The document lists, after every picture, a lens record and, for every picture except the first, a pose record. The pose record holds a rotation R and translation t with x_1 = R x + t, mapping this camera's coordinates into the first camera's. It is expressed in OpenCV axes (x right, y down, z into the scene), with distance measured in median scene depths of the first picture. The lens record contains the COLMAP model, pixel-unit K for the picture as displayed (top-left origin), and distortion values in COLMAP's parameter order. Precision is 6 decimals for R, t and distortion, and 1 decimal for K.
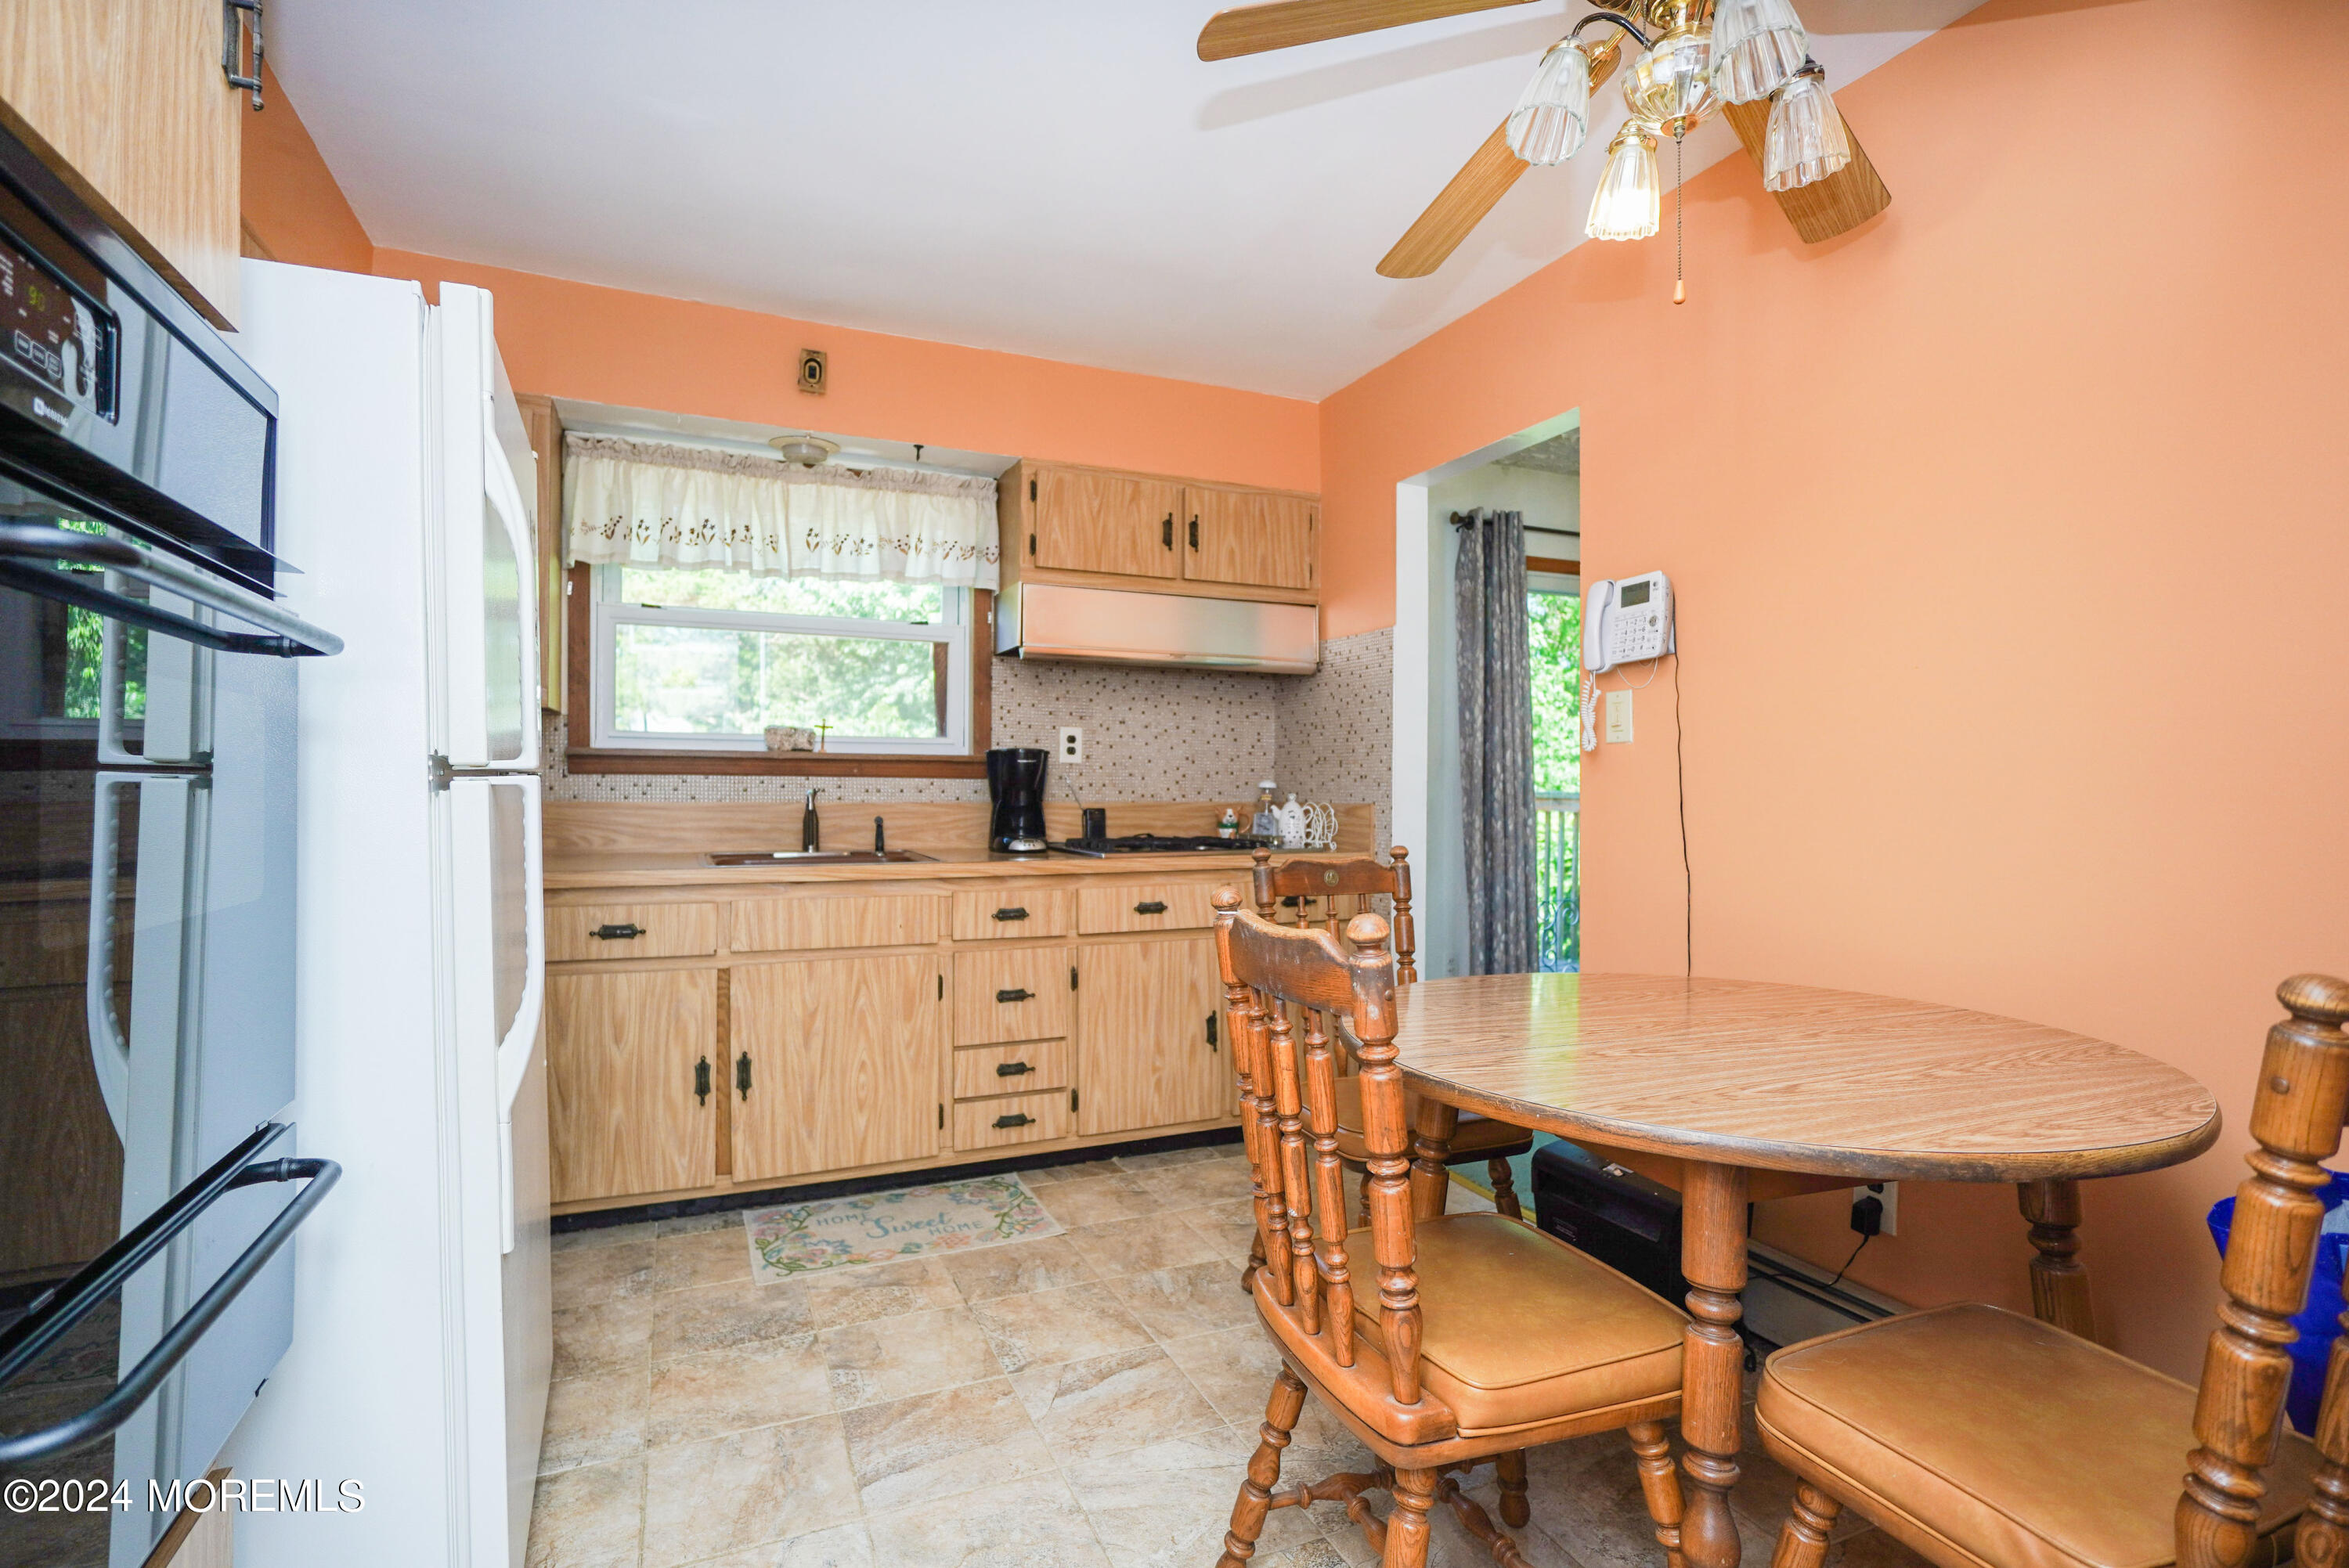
lens RADIAL K [[1087.8, 0, 1171.6], [0, 1087.8, 782.5], [0, 0, 1]] dist [-0.024661, 0.011206]
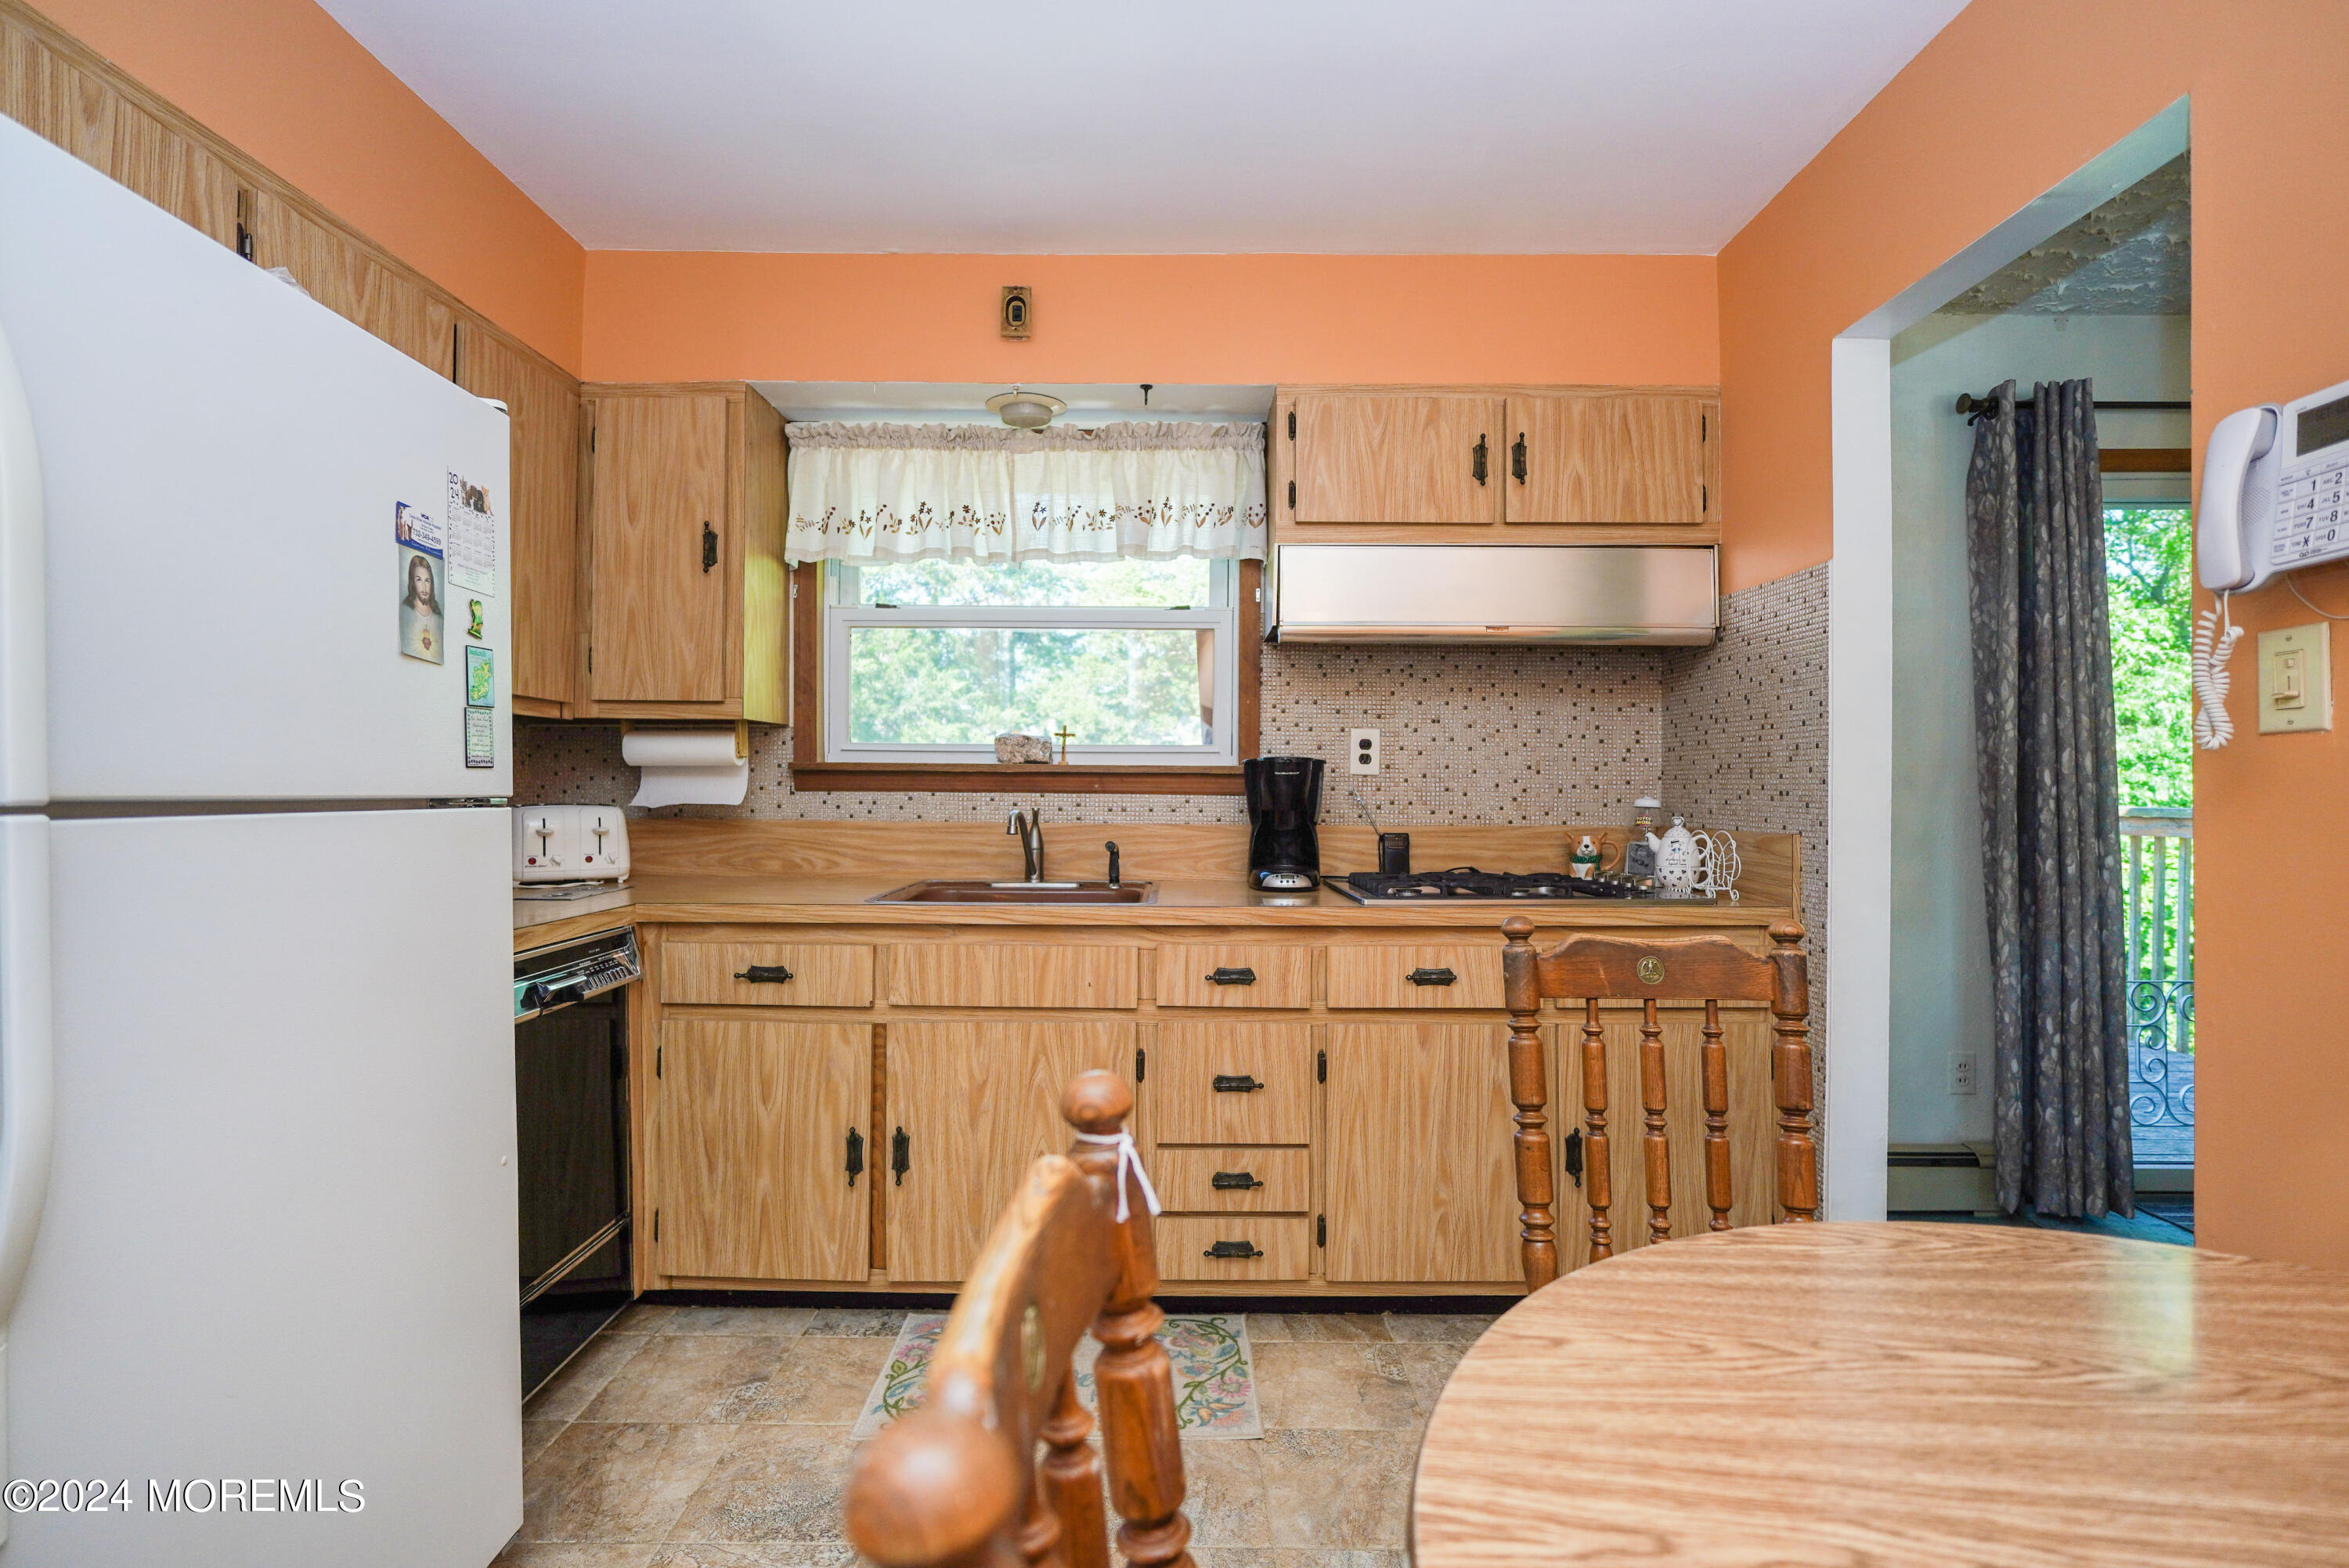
lens RADIAL K [[1087.8, 0, 1171.6], [0, 1087.8, 782.5], [0, 0, 1]] dist [-0.024661, 0.011206]
pose [[0.913643, -0.003413, -0.406503, 0.112080], [0.000522, 0.999974, -0.007221, -0.007835], [0.406517, 0.006385, 0.913621, 0.265330]]
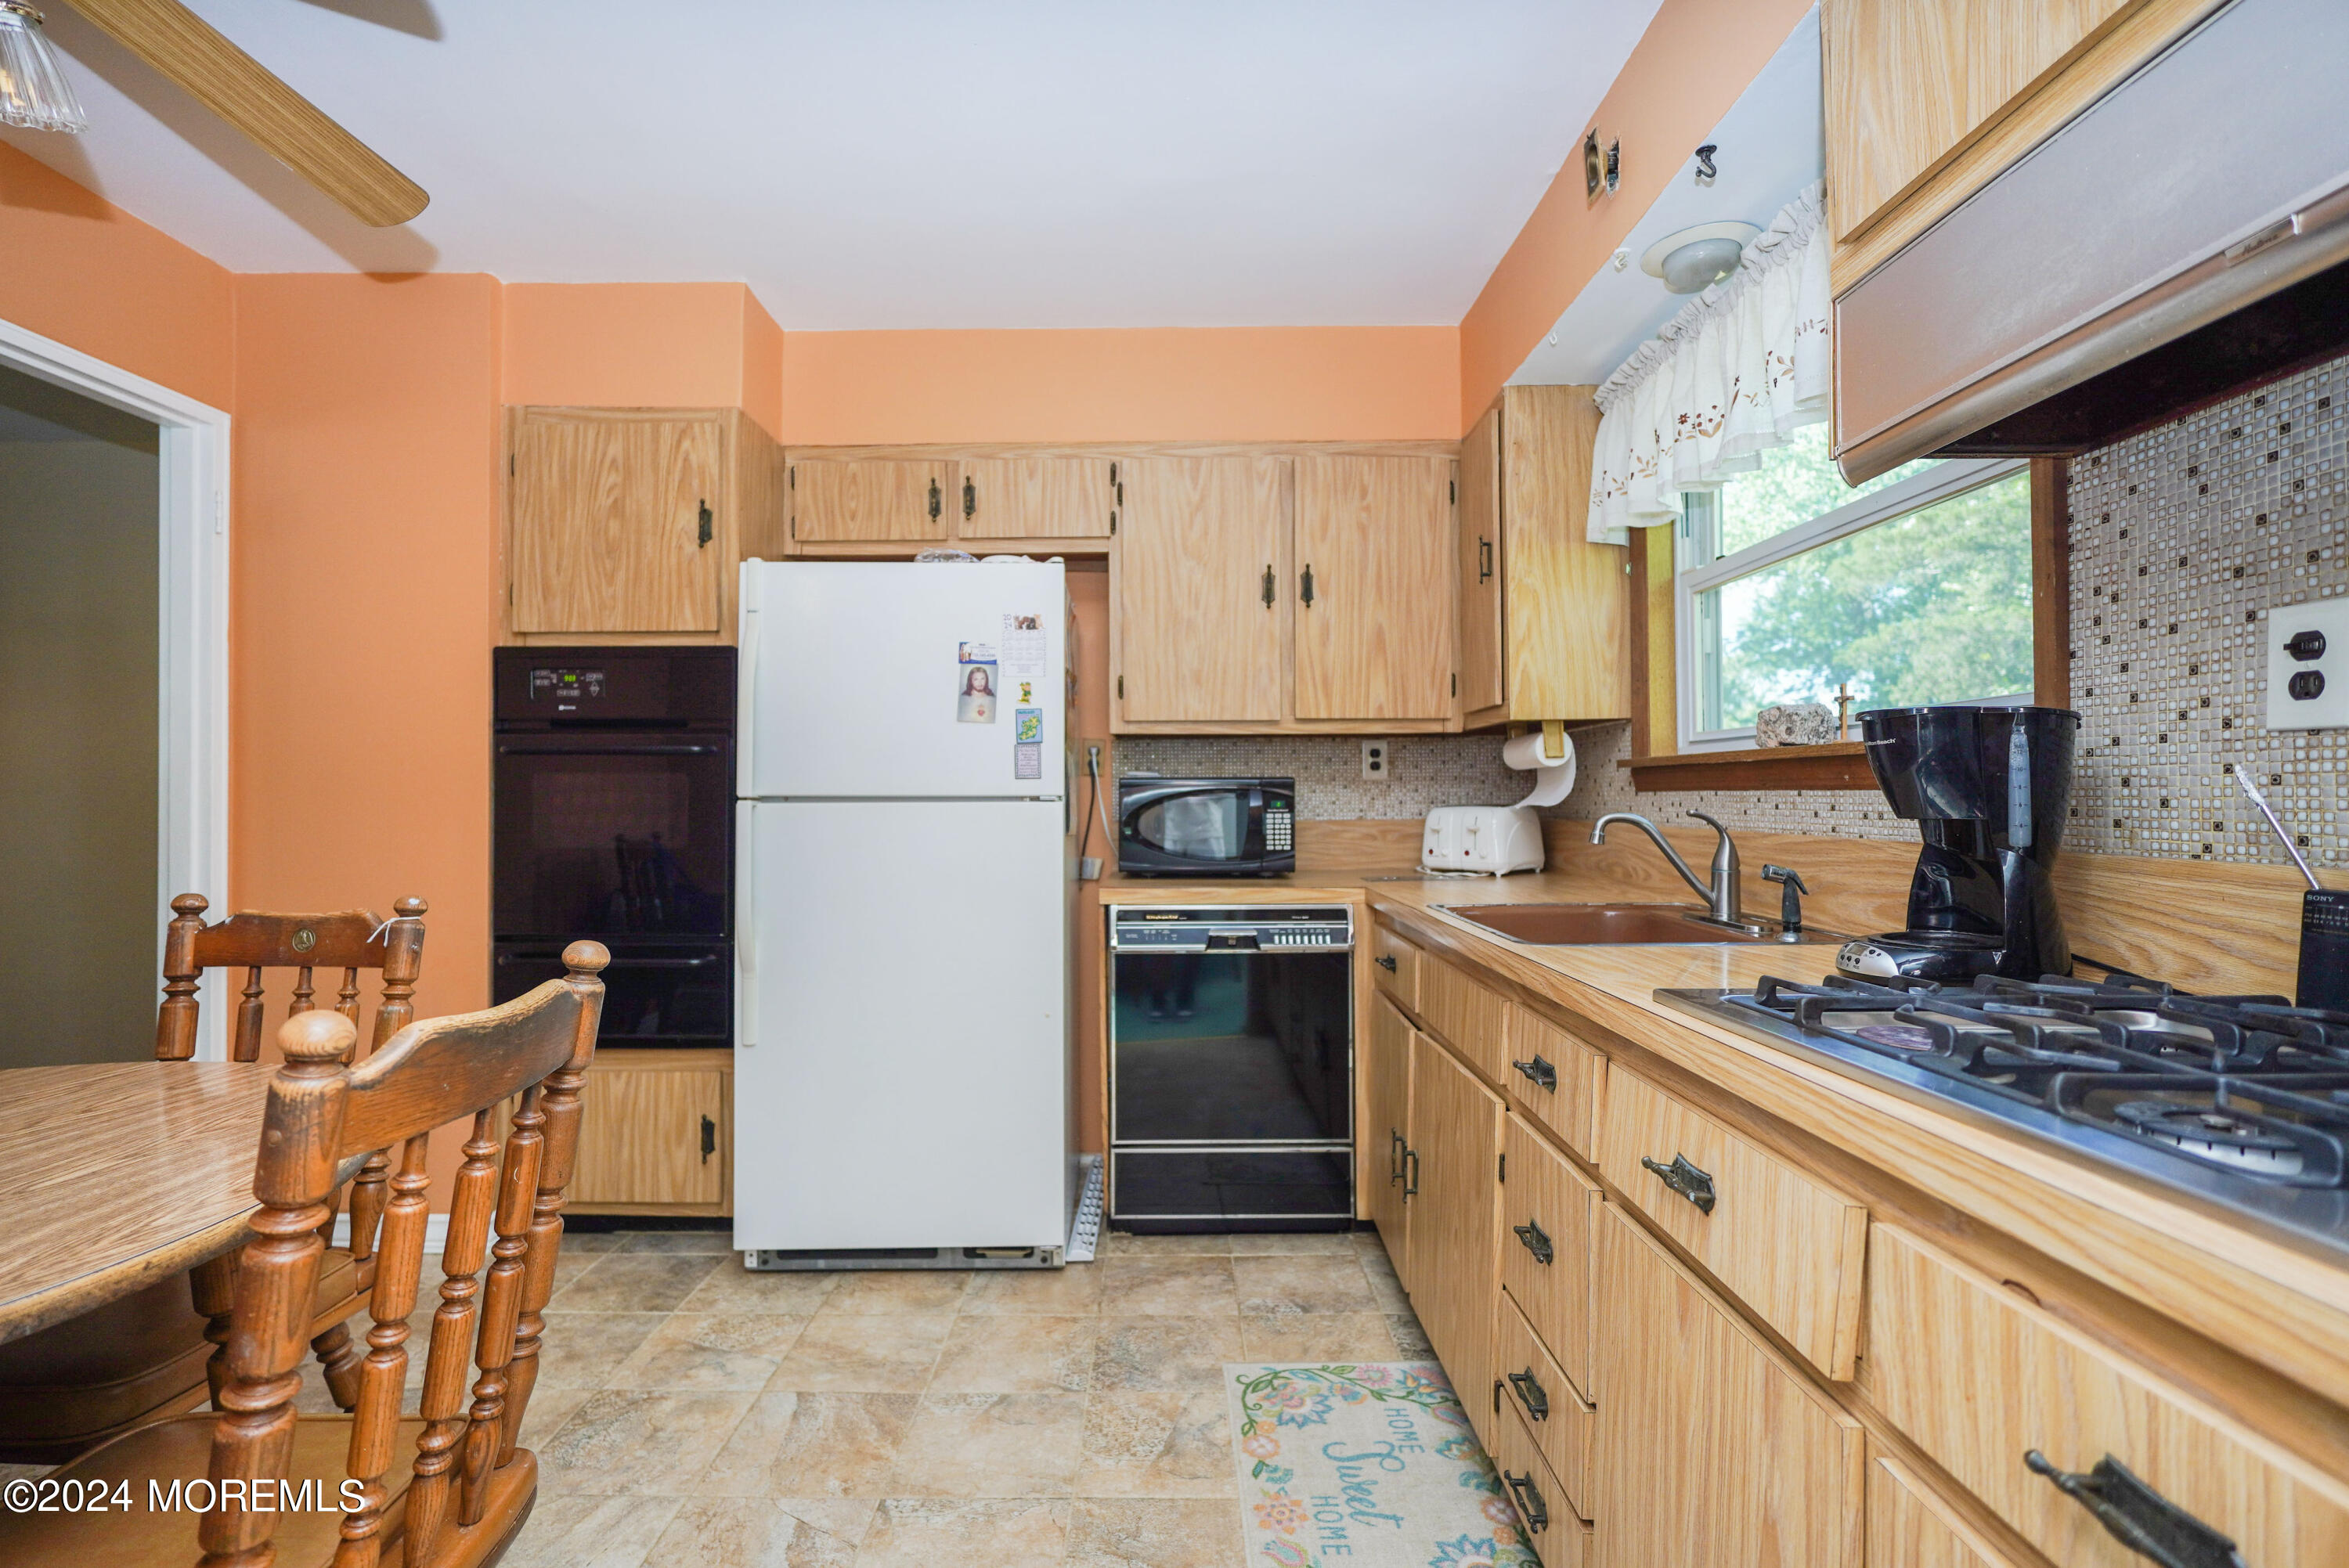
lens RADIAL K [[1087.8, 0, 1171.6], [0, 1087.8, 782.5], [0, 0, 1]] dist [-0.024661, 0.011206]
pose [[-0.410041, -0.017612, -0.911897, 0.332219], [0.003066, 0.999781, -0.020688, 0.001669], [0.912062, -0.011279, -0.409897, 0.965372]]
